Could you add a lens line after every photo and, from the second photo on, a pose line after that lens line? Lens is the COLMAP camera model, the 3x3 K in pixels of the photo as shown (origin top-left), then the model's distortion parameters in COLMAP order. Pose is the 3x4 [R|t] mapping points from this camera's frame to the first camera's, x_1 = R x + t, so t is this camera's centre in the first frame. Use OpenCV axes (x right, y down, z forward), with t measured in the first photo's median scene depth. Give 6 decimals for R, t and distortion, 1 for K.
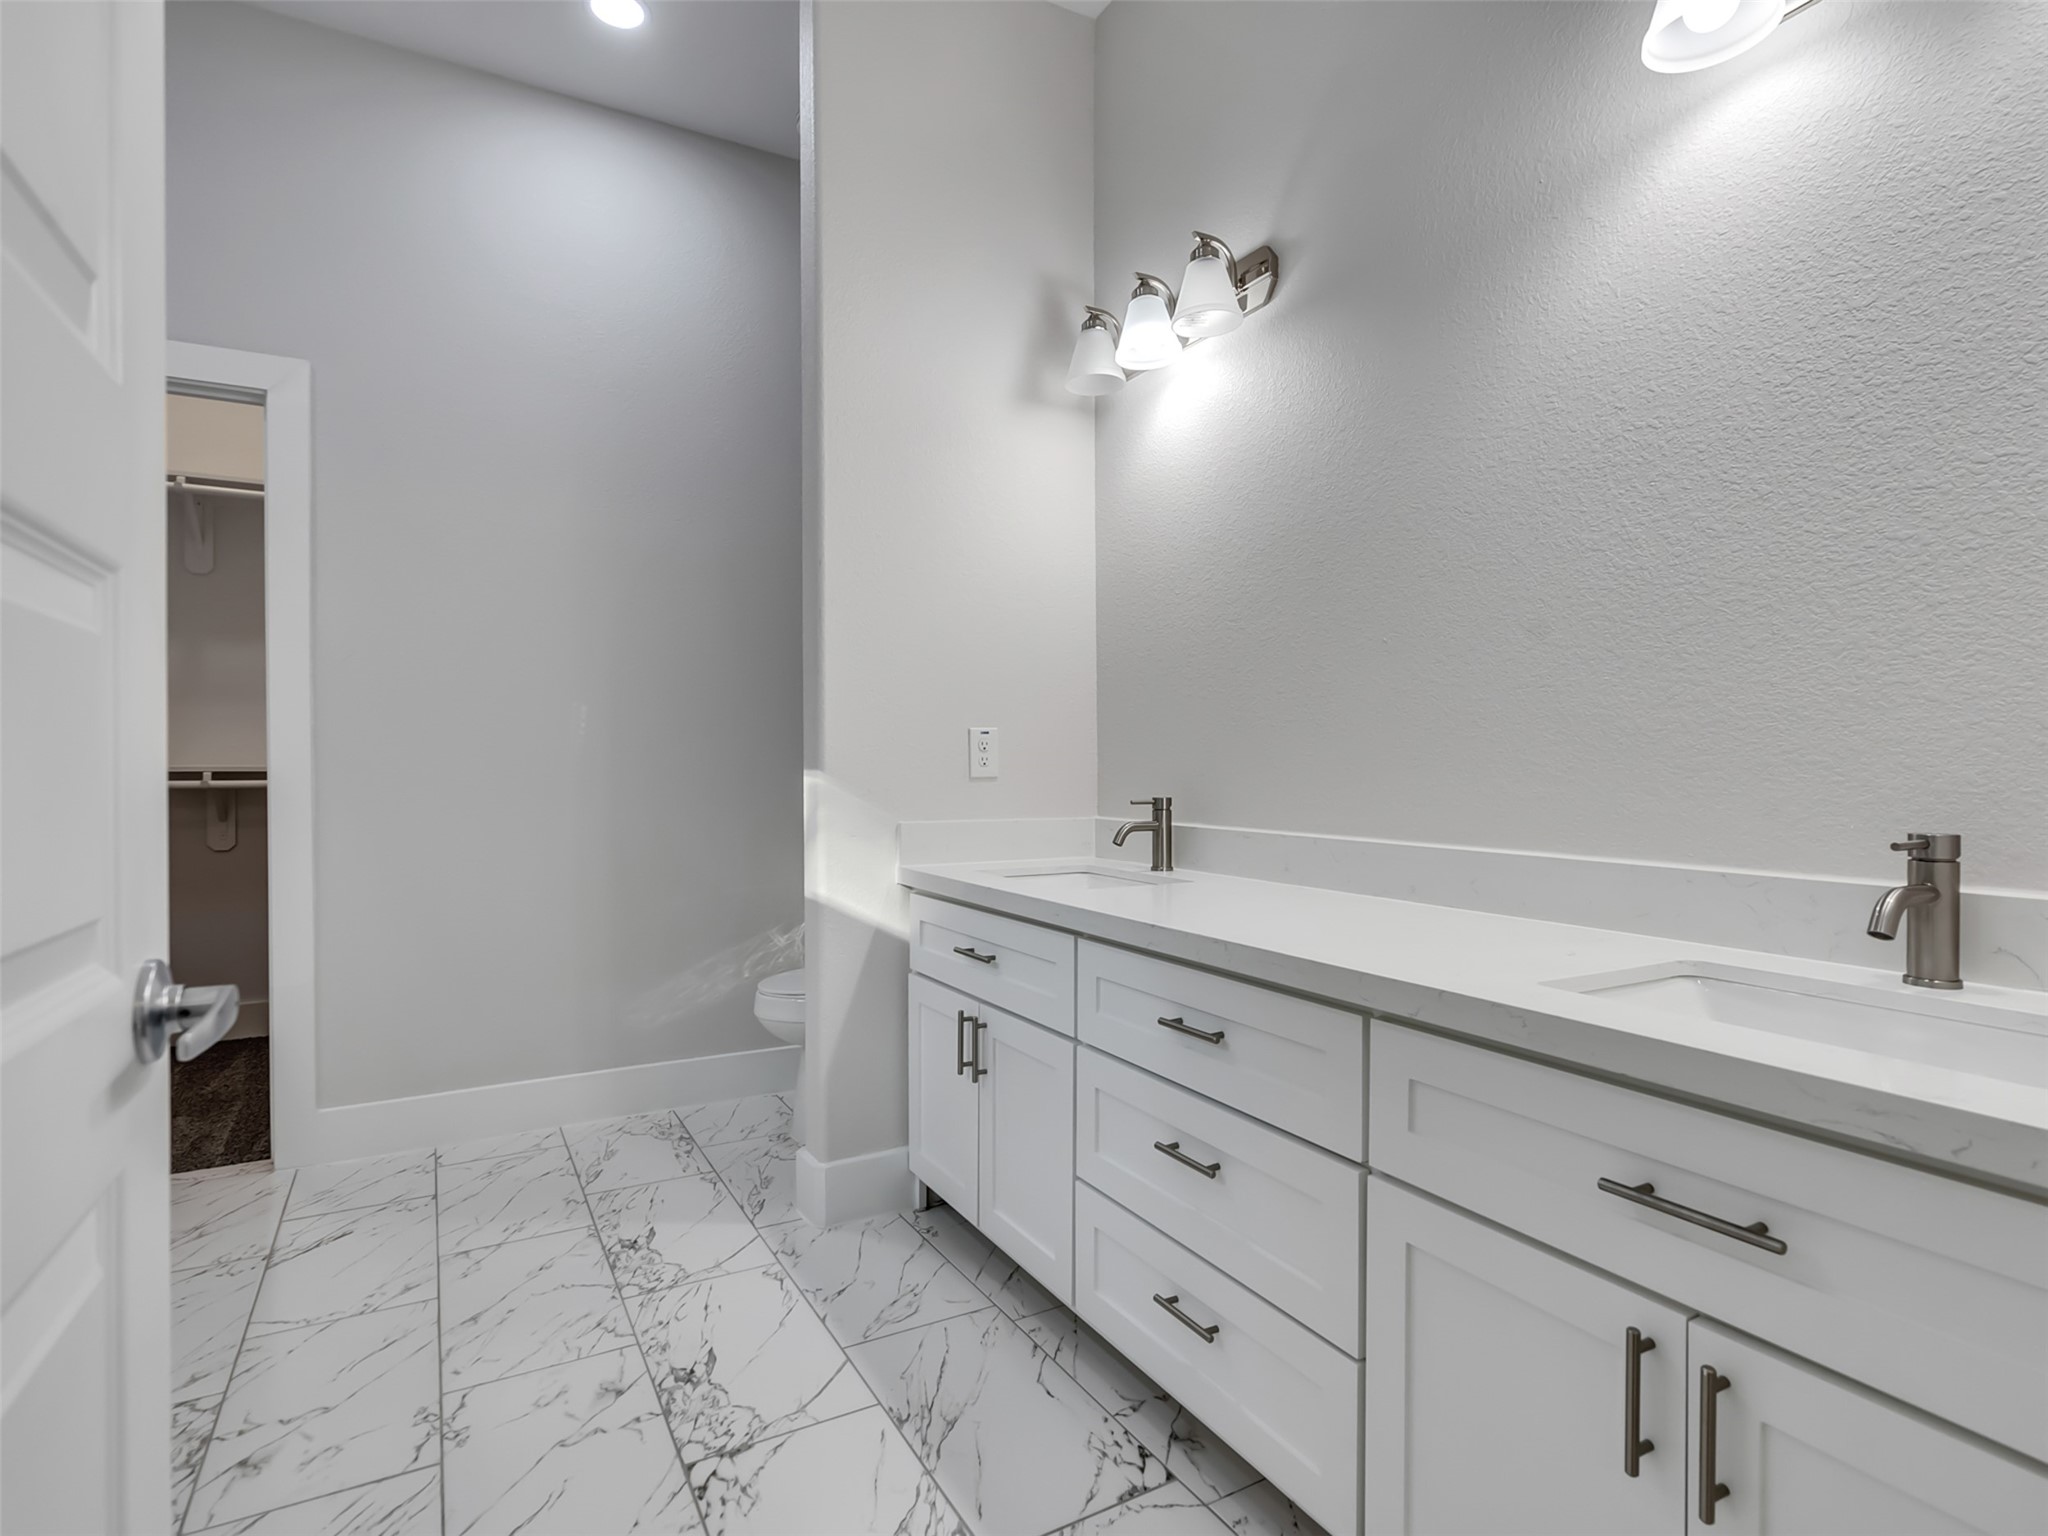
lens RADIAL K [[1035.4, 0, 979.6], [0, 1035.4, 763.2], [0, 0, 1]] dist [-0.005312, 0.002120]
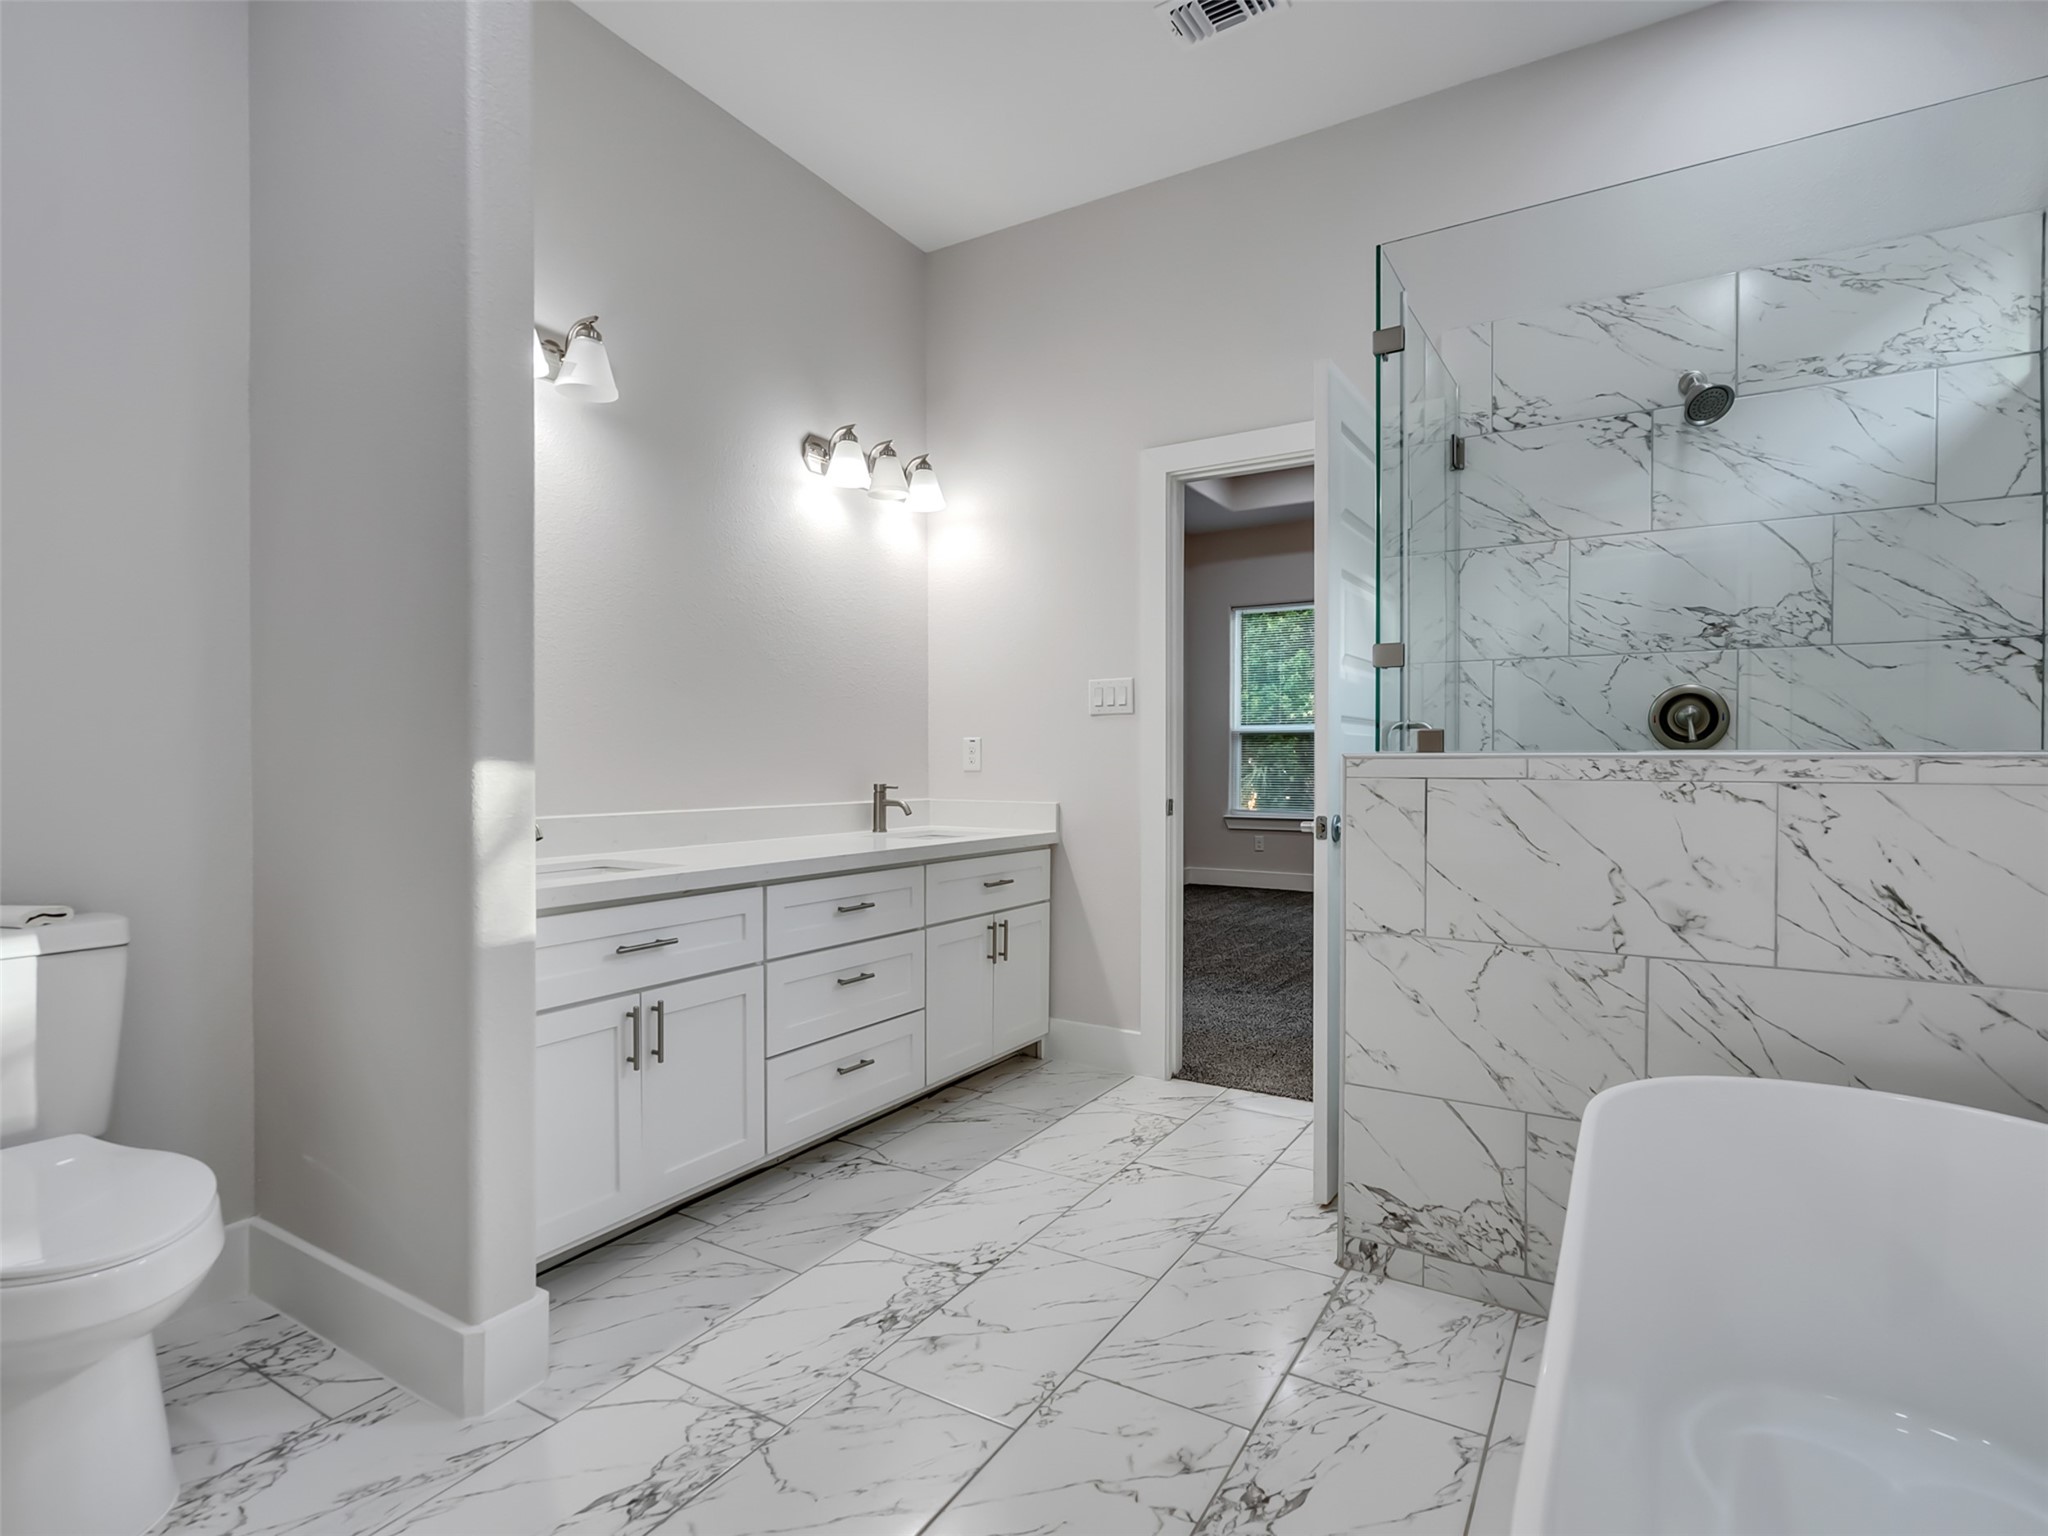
lens RADIAL K [[1035.4, 0, 1020.5], [0, 1035.4, 767.0], [0, 0, 1]] dist [-0.005312, 0.002120]
pose [[-0.507630, -0.005817, 0.861556, -1.391776], [-0.000722, 0.999980, 0.006326, -0.003059], [-0.861575, 0.002589, -0.507624, 1.537783]]
